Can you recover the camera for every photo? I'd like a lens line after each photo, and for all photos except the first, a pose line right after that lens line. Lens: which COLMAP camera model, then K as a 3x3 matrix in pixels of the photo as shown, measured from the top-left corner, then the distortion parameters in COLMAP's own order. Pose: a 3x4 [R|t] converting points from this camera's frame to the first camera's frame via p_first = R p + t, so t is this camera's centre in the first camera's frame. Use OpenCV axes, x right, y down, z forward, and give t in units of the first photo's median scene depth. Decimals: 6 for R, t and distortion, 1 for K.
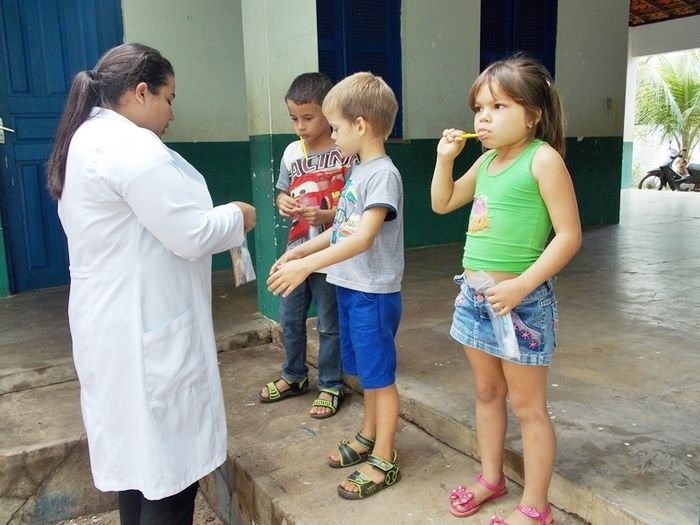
lens RADIAL K [[652.9, 0, 356.6], [0, 652.9, 259.6], [0, 0, 1]] dist [0.026745, 0.000000]
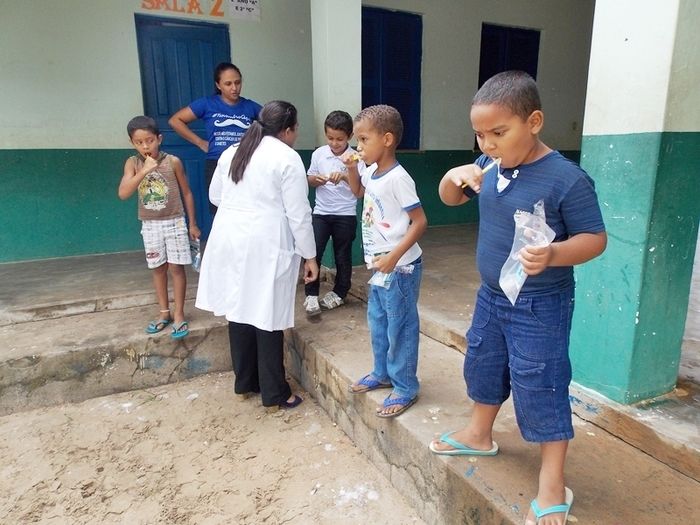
lens RADIAL K [[496.8, 0, 353.6], [0, 496.8, 268.1], [0, 0, 1]] dist [0.048204, -0.016735]
pose [[0.997200, 0.032590, -0.067310, 0.020453], [-0.029029, 0.998160, 0.053226, 0.043224], [0.068921, -0.051123, 0.996311, -0.244132]]
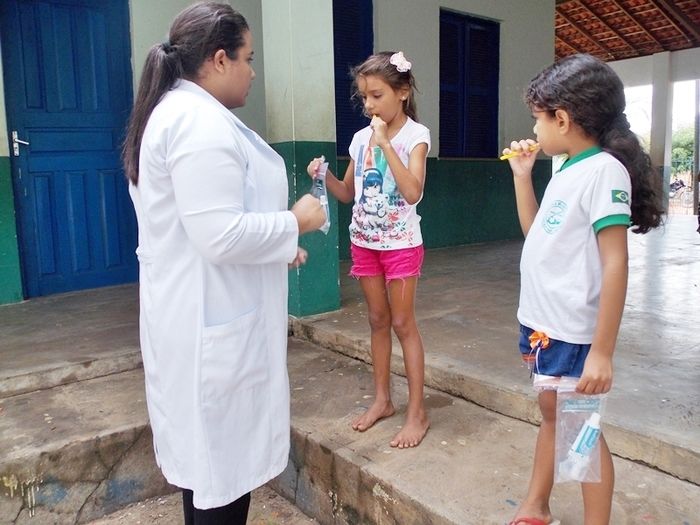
lens RADIAL K [[591.4, 0, 351.4], [0, 591.4, 259.0], [0, 0, 1]] dist [-0.030787, -0.004319]
pose [[0.993478, -0.012889, 0.113289, -0.201864], [0.016744, 0.999310, -0.033143, 0.048917], [-0.112784, 0.034824, 0.993009, 0.035389]]
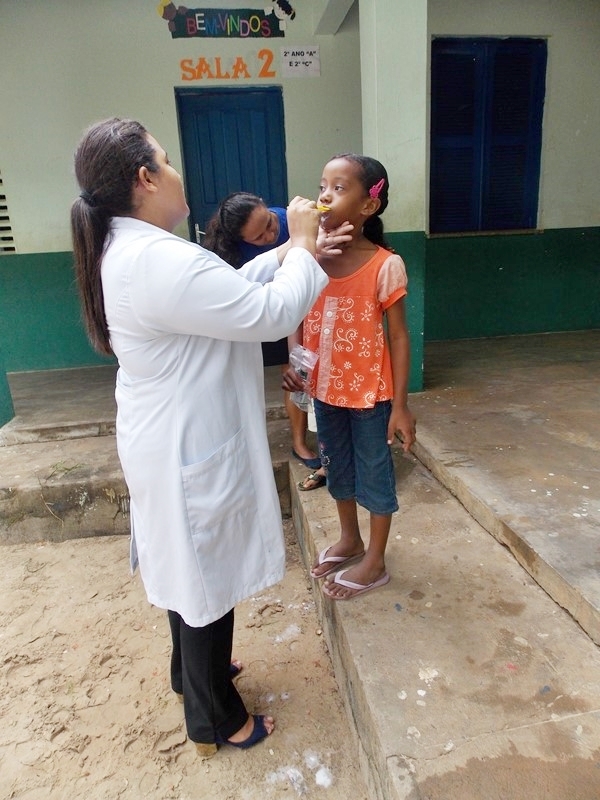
lens RADIAL K [[537.5, 0, 300.4], [0, 537.5, 402.2], [0, 0, 1]] dist [0.003080, 0.002401]
pose [[0.920466, 0.092991, -0.379599, 0.174898], [-0.043026, 0.989488, 0.138066, -0.028444], [0.388448, -0.110753, 0.914791, 0.068498]]
